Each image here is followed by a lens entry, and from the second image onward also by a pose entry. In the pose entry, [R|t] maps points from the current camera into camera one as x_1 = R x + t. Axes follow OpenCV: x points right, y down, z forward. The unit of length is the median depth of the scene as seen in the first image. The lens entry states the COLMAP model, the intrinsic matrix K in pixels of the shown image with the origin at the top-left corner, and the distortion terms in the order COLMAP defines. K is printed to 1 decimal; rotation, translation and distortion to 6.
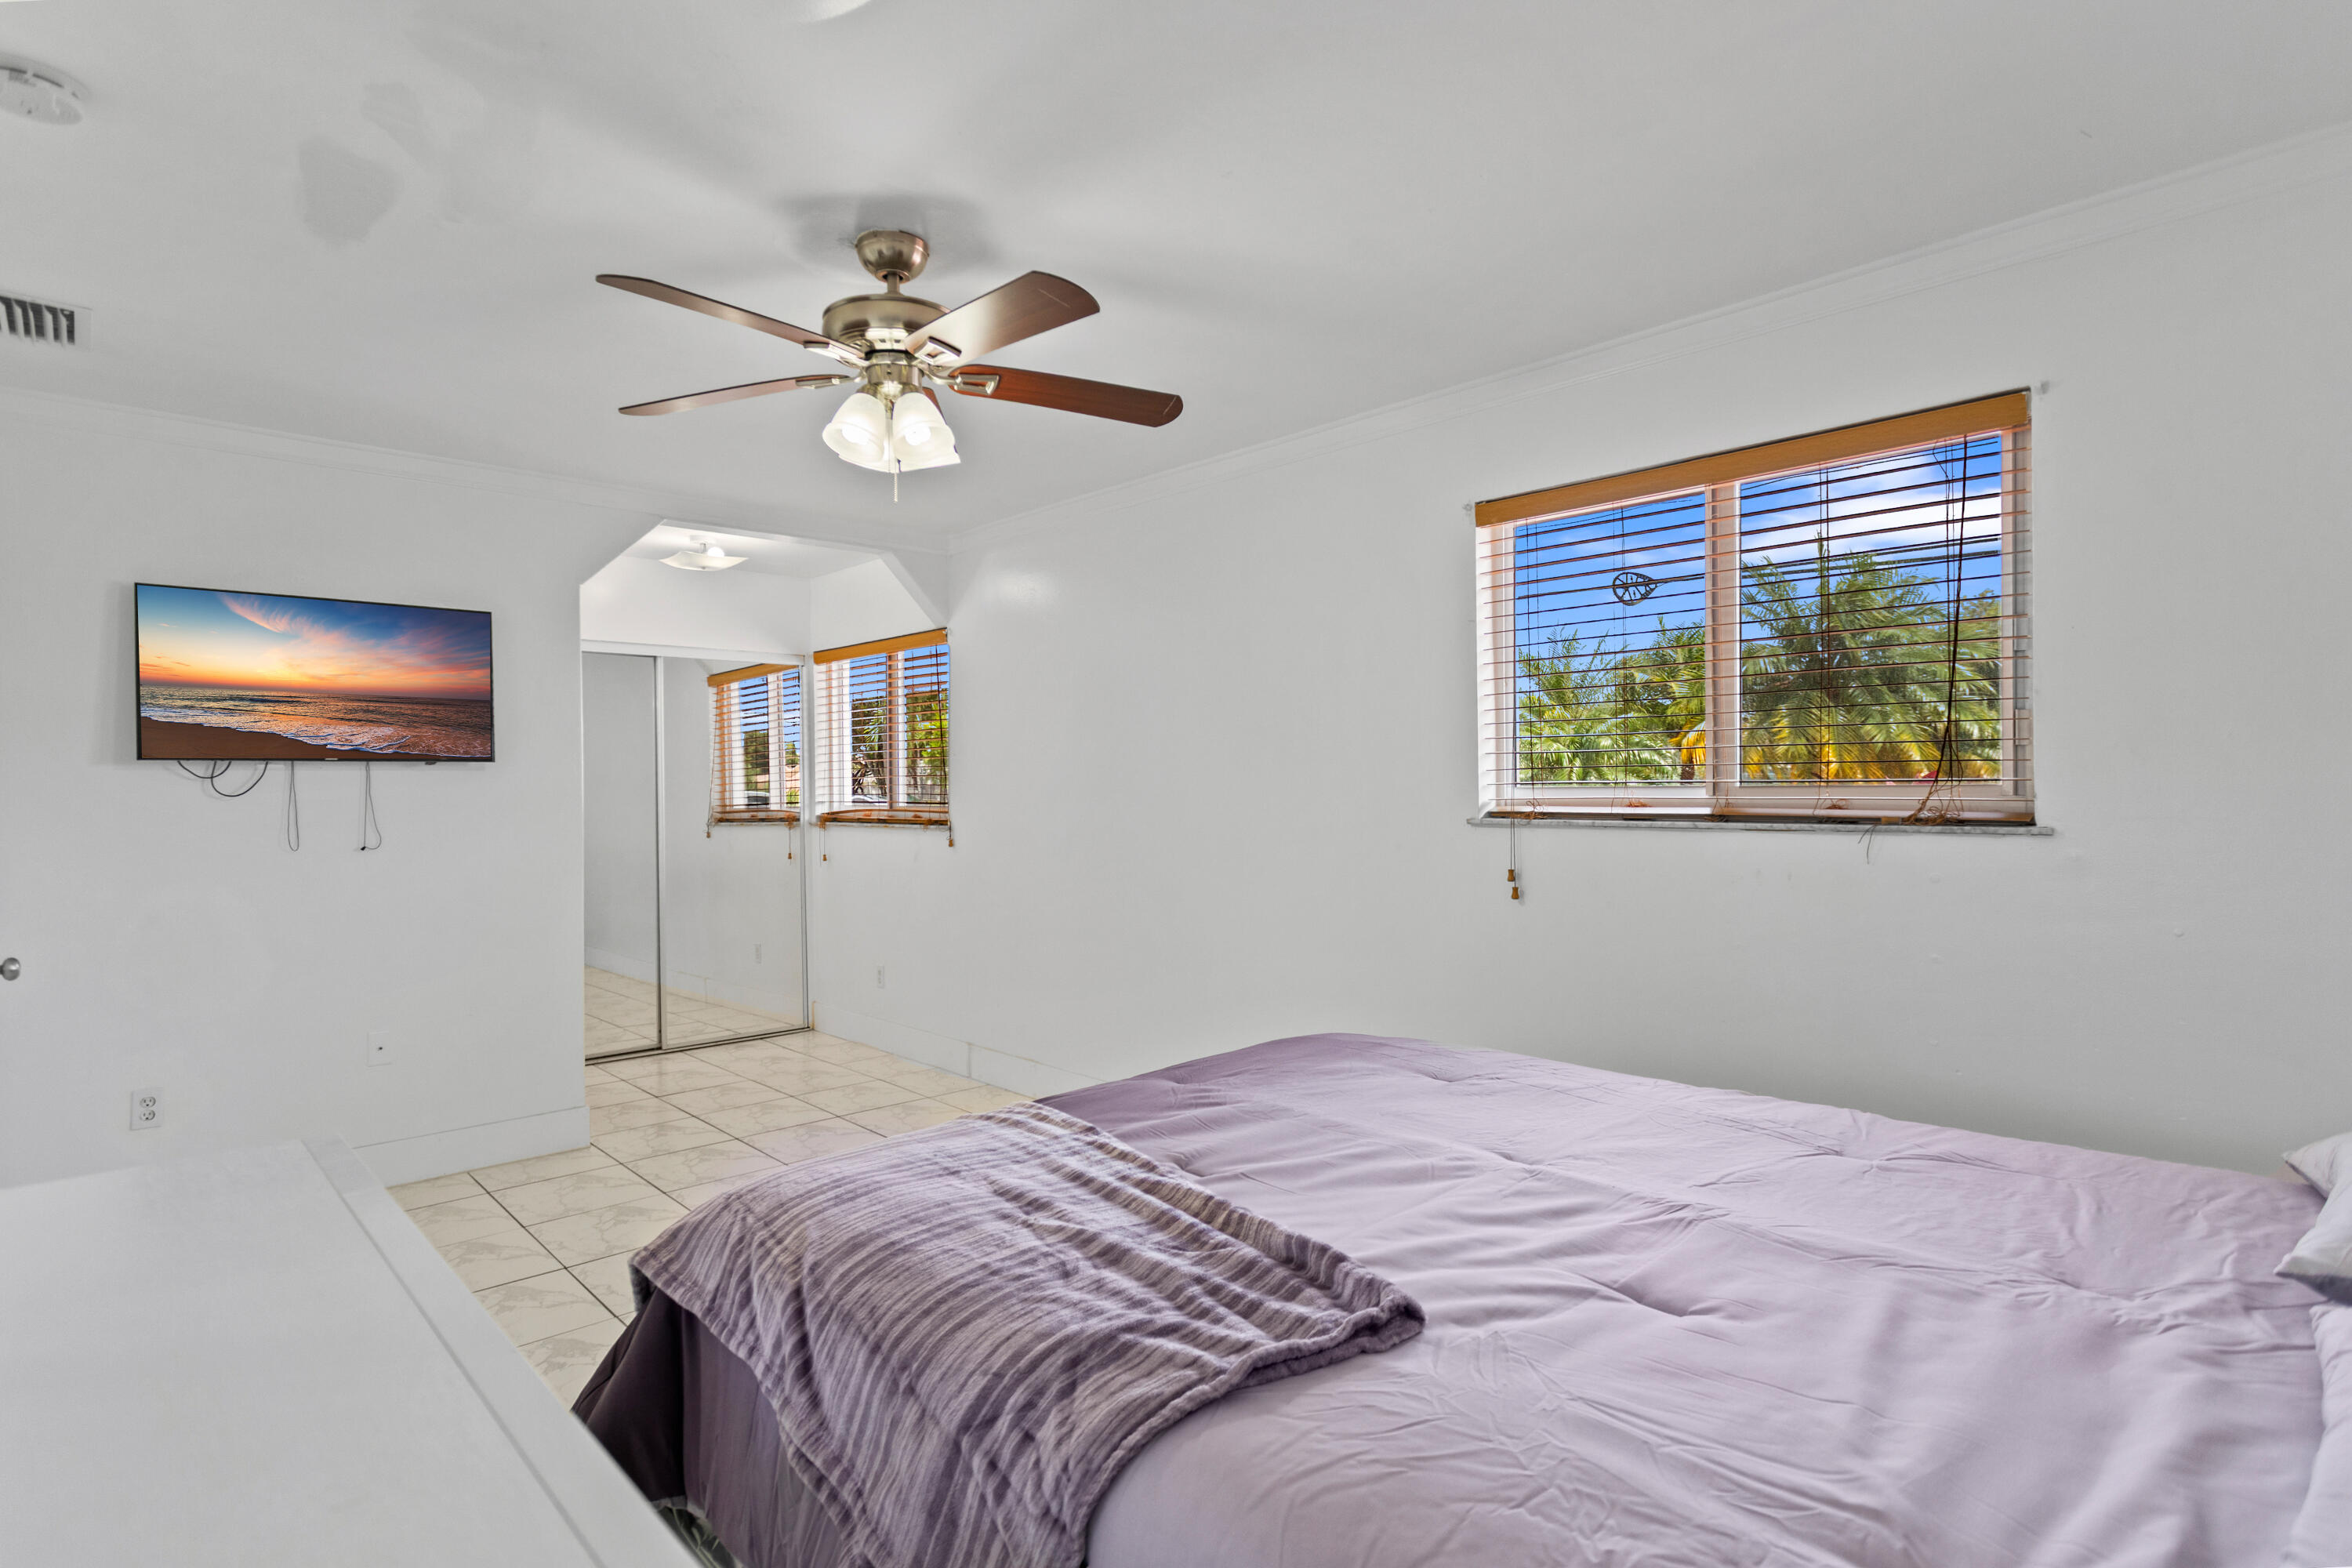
lens RADIAL K [[1144.3, 0, 1126.4], [0, 1144.3, 791.3], [0, 0, 1]] dist [0.001436, 0.000587]
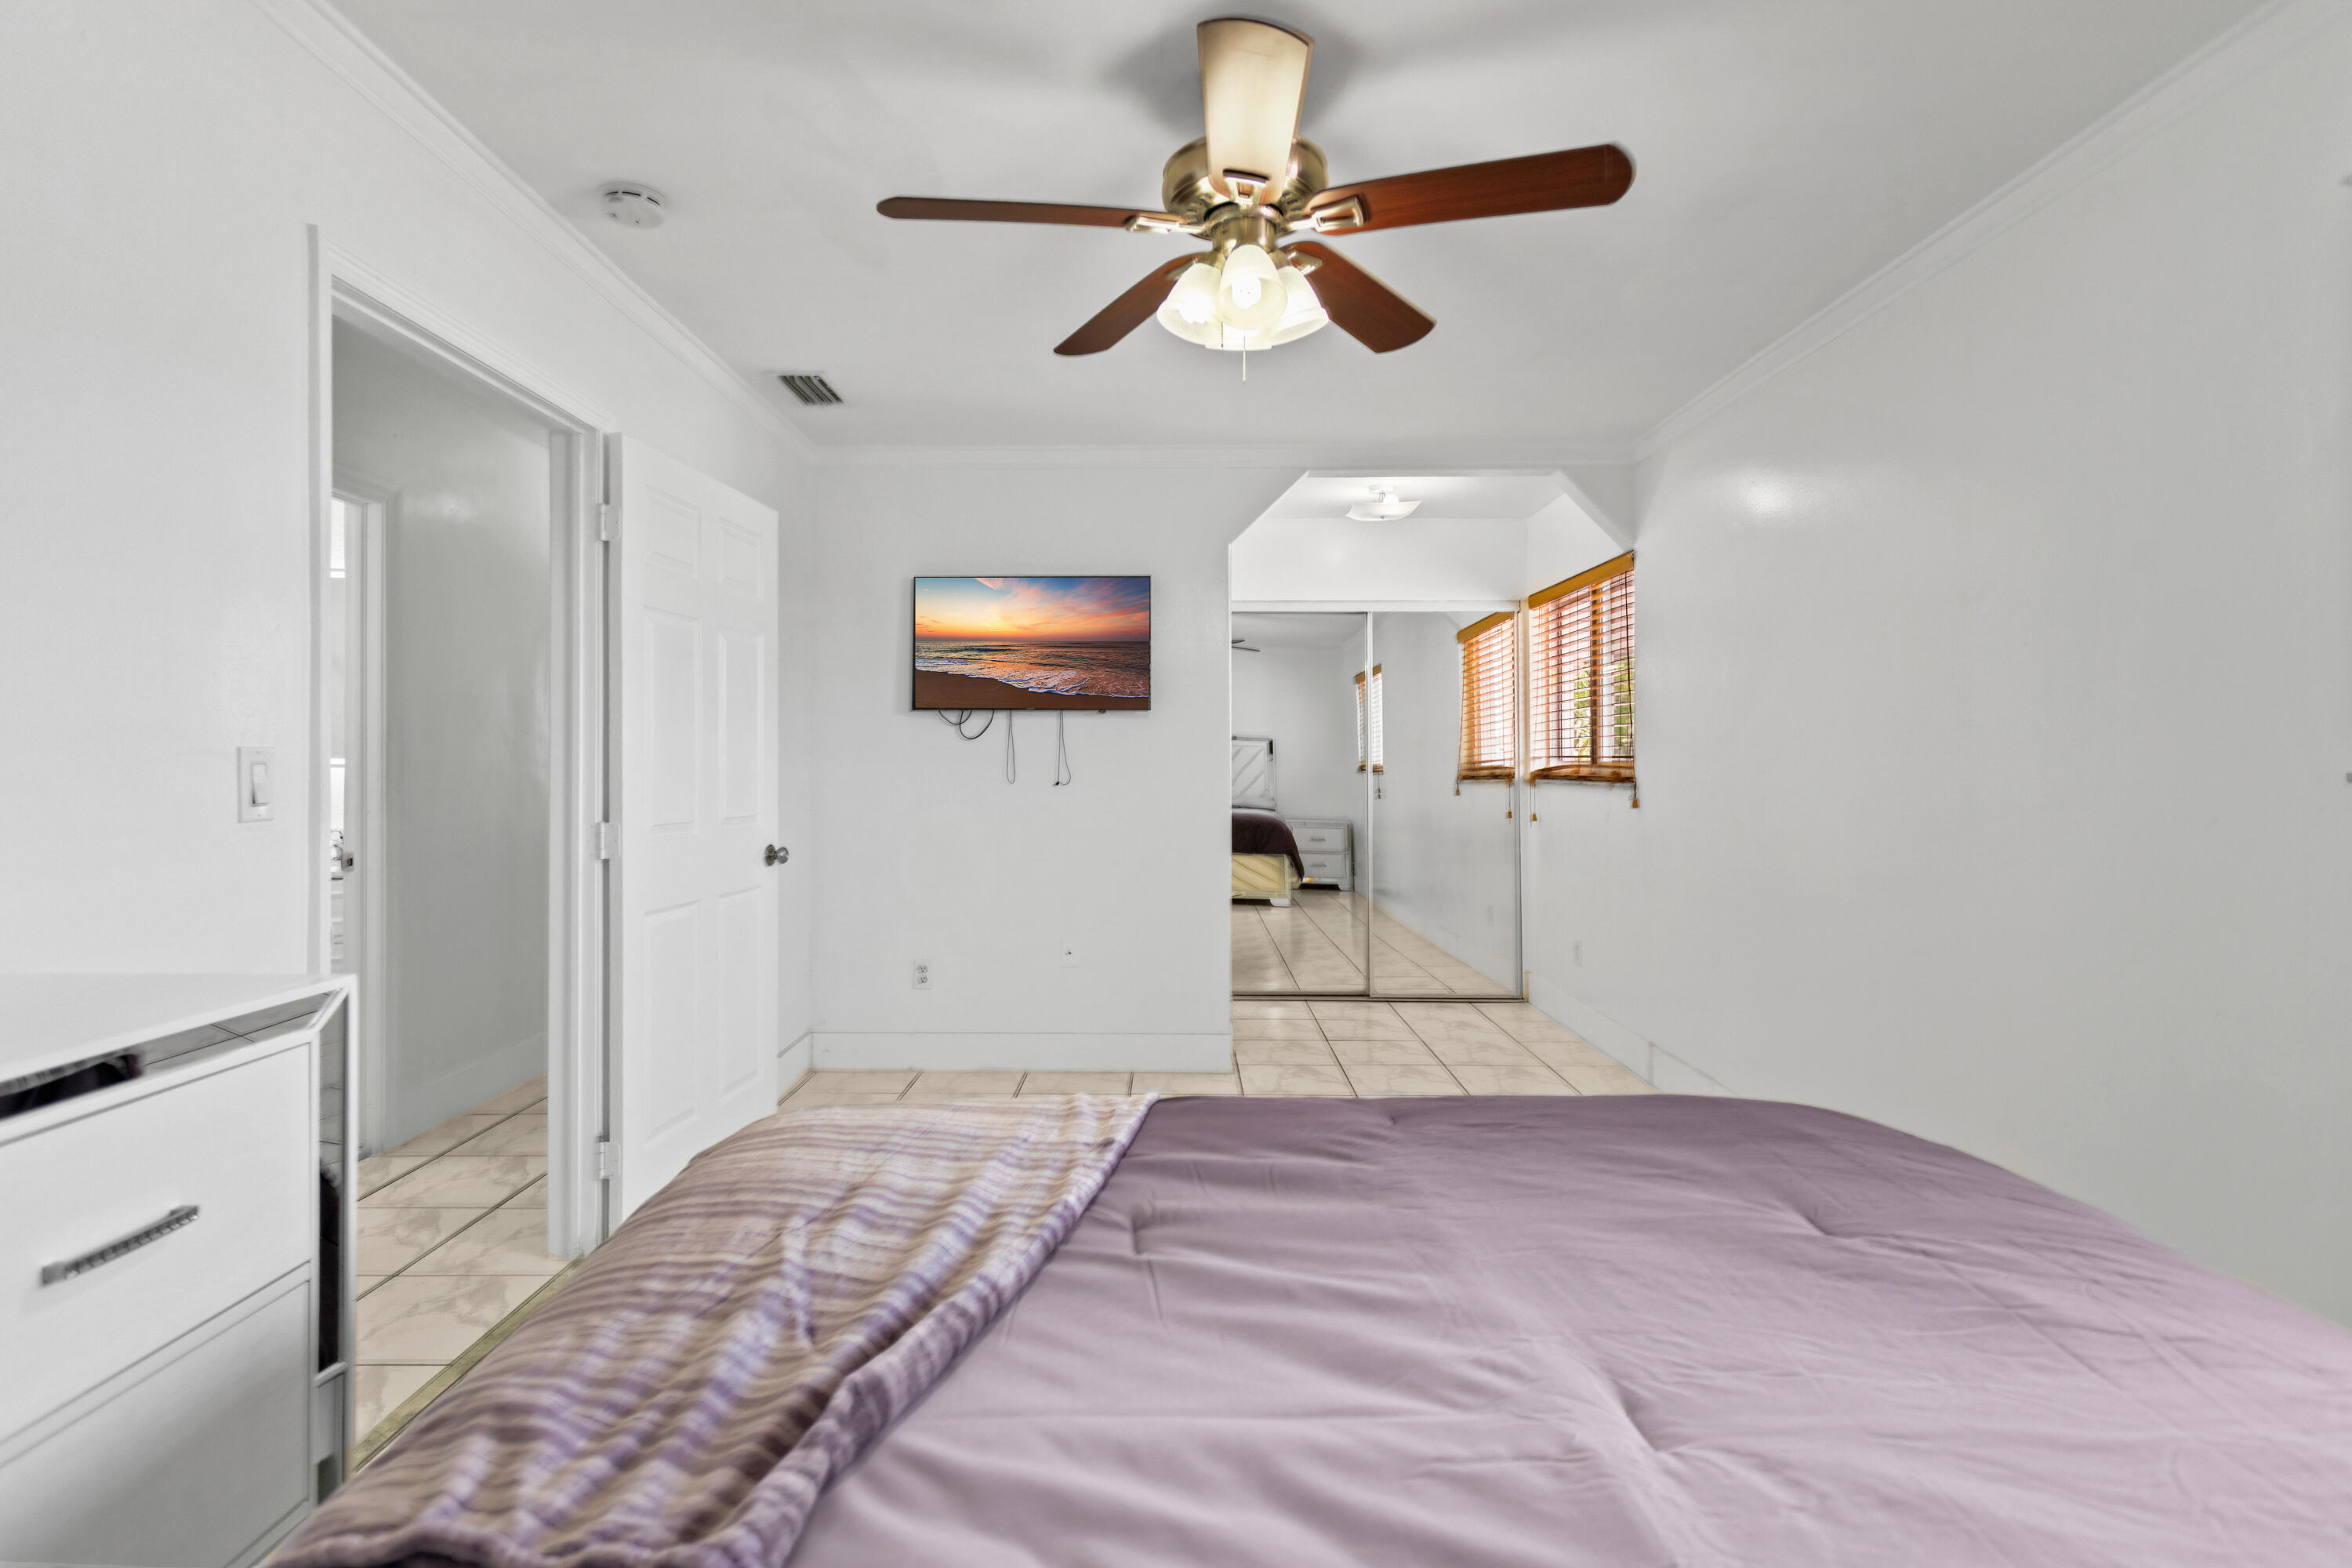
lens RADIAL K [[1120.3, 0, 1169.4], [0, 1120.3, 761.4], [0, 0, 1]] dist [0.001633, 0.001257]
pose [[0.739518, 0.011524, -0.673038, 0.198281], [-0.011347, 0.999925, 0.004653, 0.018528], [0.673041, 0.004195, 0.739593, 0.202465]]
